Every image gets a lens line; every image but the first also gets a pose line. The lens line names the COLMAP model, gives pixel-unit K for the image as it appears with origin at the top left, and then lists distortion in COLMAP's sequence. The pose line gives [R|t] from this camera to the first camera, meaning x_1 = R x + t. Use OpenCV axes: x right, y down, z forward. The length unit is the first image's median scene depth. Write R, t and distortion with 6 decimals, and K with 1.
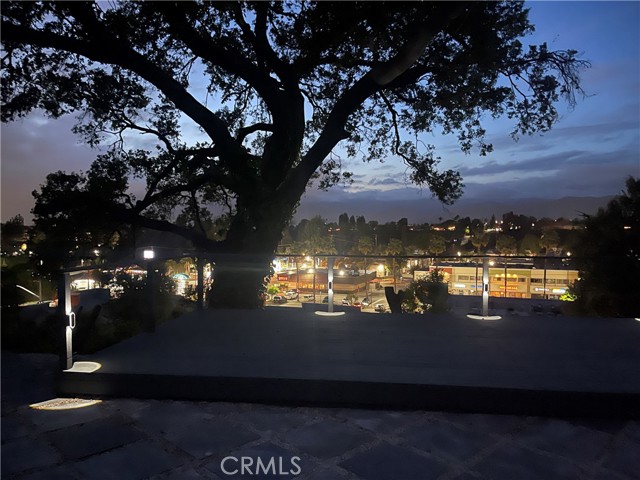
lens RADIAL K [[475.8, 0, 320.5], [0, 475.8, 240.9], [0, 0, 1]] dist [0.059676, -0.065340]
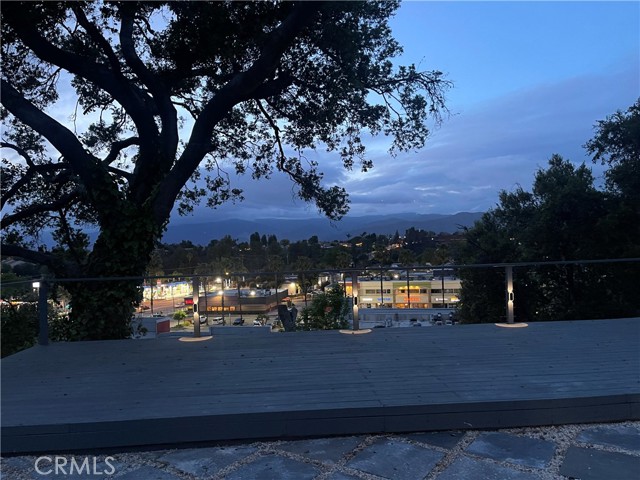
lens RADIAL K [[475.8, 0, 317.3], [0, 475.8, 239.4], [0, 0, 1]] dist [0.059676, -0.065340]
pose [[0.983649, -0.029046, 0.177740, 0.050349], [0.036604, 0.998553, -0.039395, 0.003244], [-0.176339, 0.045257, 0.983289, 0.021126]]
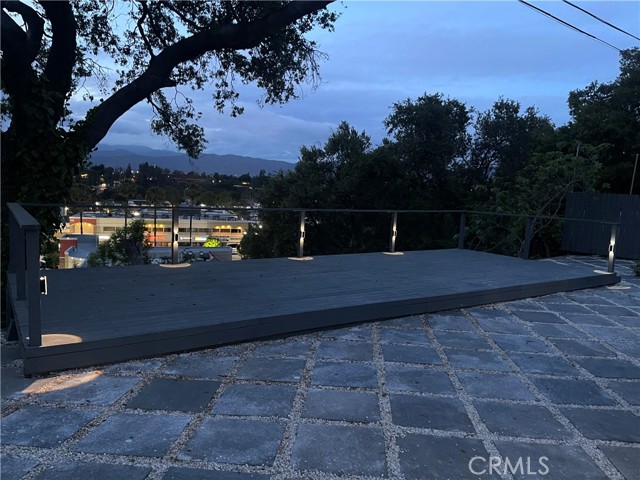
lens RADIAL K [[475.8, 0, 316.2], [0, 475.8, 239.3], [0, 0, 1]] dist [0.059676, -0.065340]
pose [[0.749761, -0.034883, 0.660789, -0.232192], [-0.031269, 0.995626, 0.088038, -0.000103], [-0.660969, -0.086670, 0.745391, 0.029610]]
